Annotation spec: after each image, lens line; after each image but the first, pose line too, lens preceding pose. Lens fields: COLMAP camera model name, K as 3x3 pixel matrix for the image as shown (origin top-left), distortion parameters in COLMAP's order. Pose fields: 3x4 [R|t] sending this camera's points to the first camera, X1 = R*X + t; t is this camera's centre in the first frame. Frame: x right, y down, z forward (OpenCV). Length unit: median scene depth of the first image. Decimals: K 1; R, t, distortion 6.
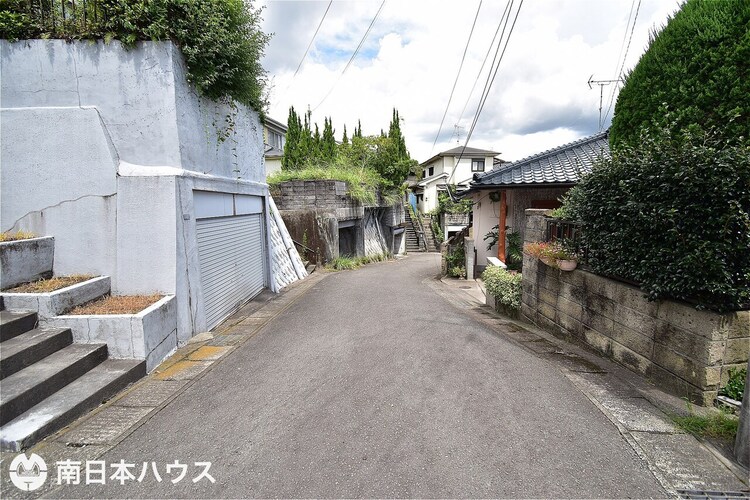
lens RADIAL K [[329.7, 0, 379.8], [0, 329.7, 246.1], [0, 0, 1]] dist [0.018947, -0.024655]
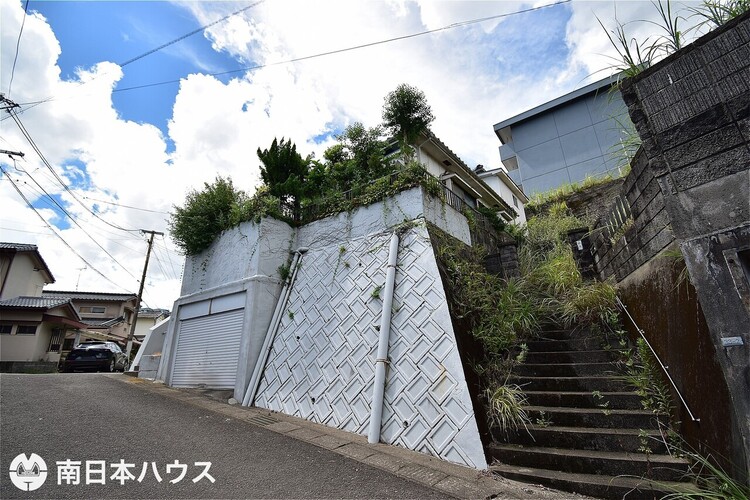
lens RADIAL K [[329.7, 0, 379.8], [0, 329.7, 246.1], [0, 0, 1]] dist [0.018947, -0.024655]
pose [[-0.597157, -0.230675, -0.768240, 0.365161], [-0.059043, 0.967799, -0.244701, -0.098773], [0.799948, -0.100765, -0.591548, 3.318473]]
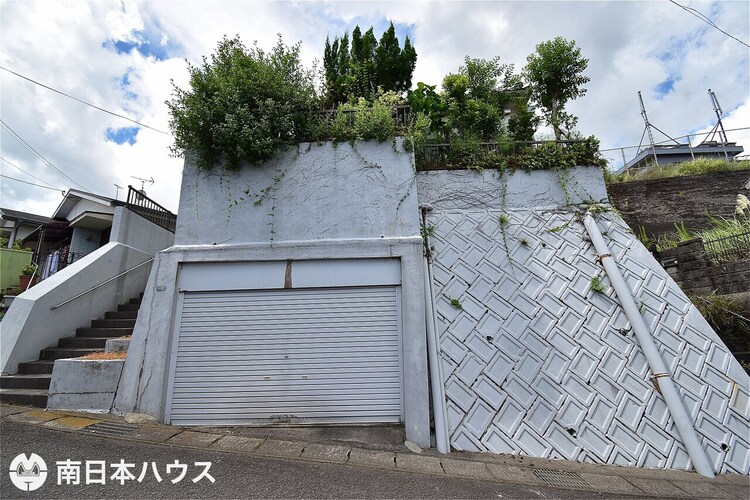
lens RADIAL K [[329.7, 0, 379.8], [0, 329.7, 246.1], [0, 0, 1]] dist [0.018947, -0.024655]
pose [[-0.067469, -0.227057, -0.971542, 0.421928], [-0.102445, 0.970190, -0.219627, -0.056759], [0.992448, 0.084712, -0.088718, 1.740417]]
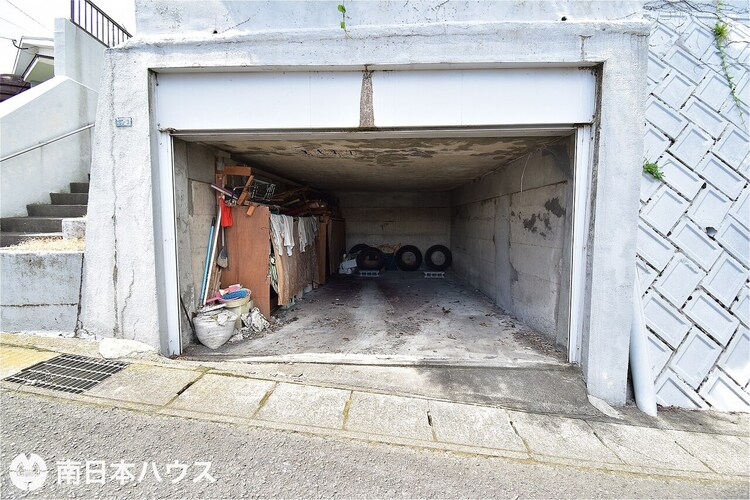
lens RADIAL K [[329.7, 0, 379.8], [0, 329.7, 246.1], [0, 0, 1]] dist [0.018947, -0.024655]
pose [[-0.077764, 0.078334, -0.993890, -0.053753], [-0.125594, 0.988197, 0.087712, 0.014629], [0.989029, 0.131647, -0.067008, 1.452814]]
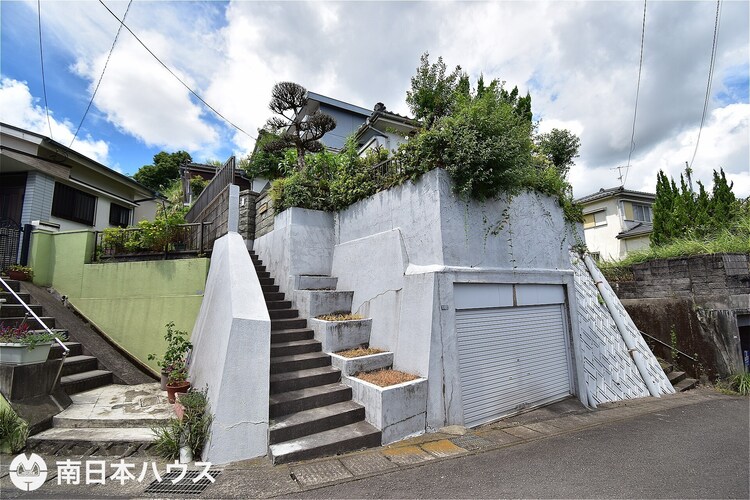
lens RADIAL K [[329.7, 0, 379.8], [0, 329.7, 246.1], [0, 0, 1]] dist [0.018947, -0.024655]
pose [[0.506206, -0.135333, -0.851728, 0.278648], [-0.090674, 0.973785, -0.208616, -0.036475], [0.857633, 0.182832, 0.480665, 0.231021]]
